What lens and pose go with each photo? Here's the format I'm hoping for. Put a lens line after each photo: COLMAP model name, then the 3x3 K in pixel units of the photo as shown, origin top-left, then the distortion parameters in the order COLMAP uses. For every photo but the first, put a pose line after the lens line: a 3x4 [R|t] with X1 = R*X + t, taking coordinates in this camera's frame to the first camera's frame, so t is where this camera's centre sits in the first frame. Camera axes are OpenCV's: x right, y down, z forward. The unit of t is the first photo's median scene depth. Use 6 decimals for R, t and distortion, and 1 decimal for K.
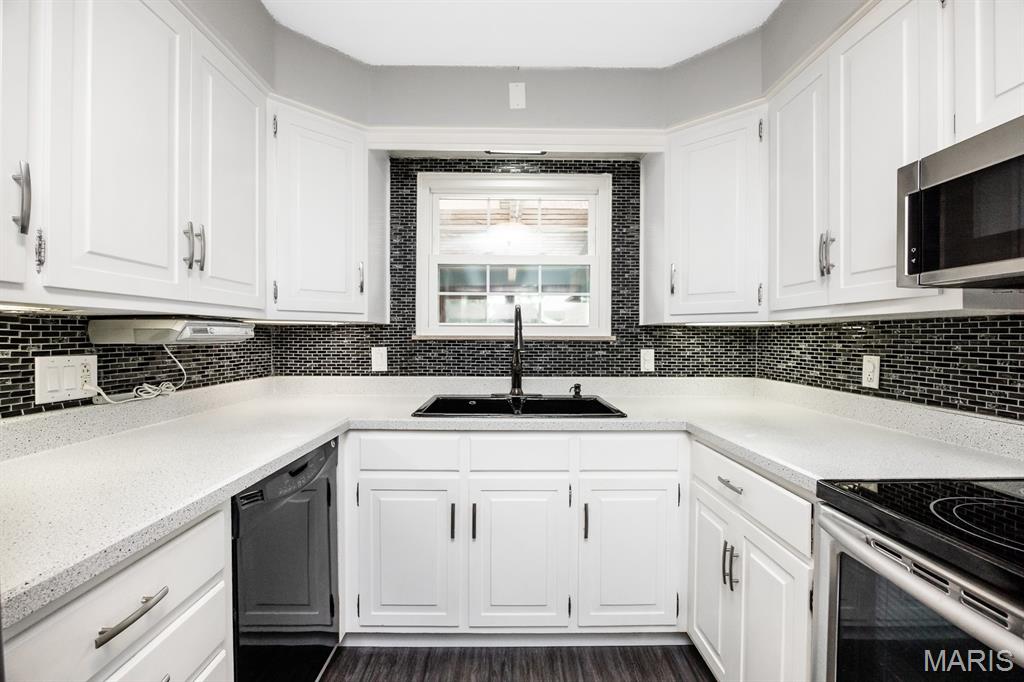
lens RADIAL K [[441.5, 0, 512.0], [0, 441.5, 336.7], [0, 0, 1]] dist [-0.027710, 0.000888]
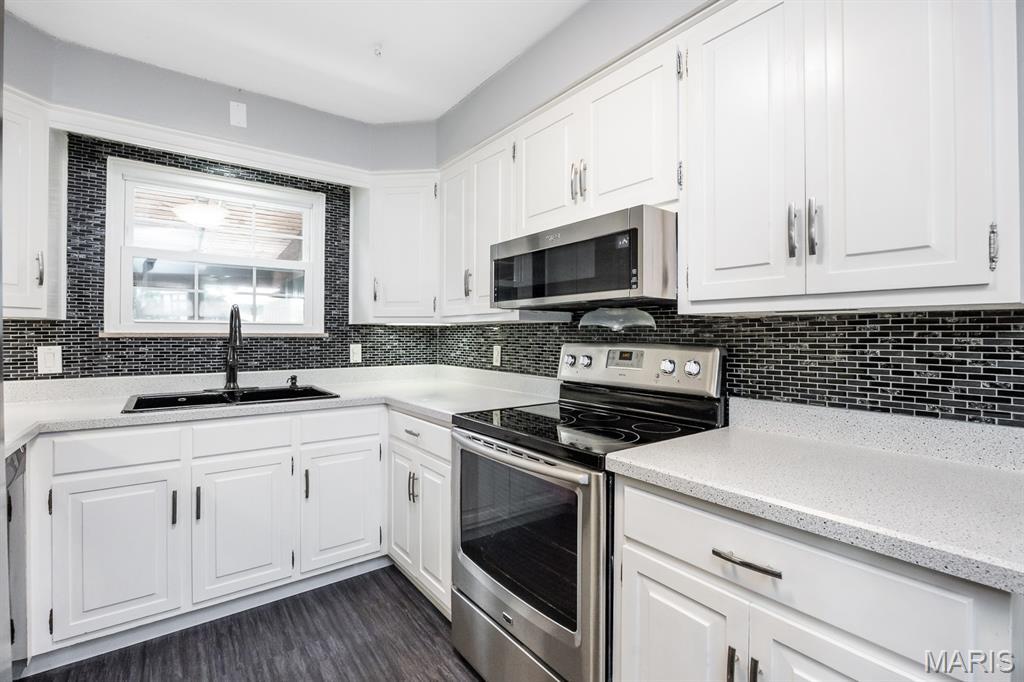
lens RADIAL K [[441.5, 0, 508.4], [0, 441.5, 337.9], [0, 0, 1]] dist [-0.027710, 0.000888]
pose [[0.806657, -0.005429, 0.590995, -0.081372], [-0.000822, 0.999947, 0.010307, -0.001983], [-0.591019, -0.008800, 0.806610, -0.265328]]
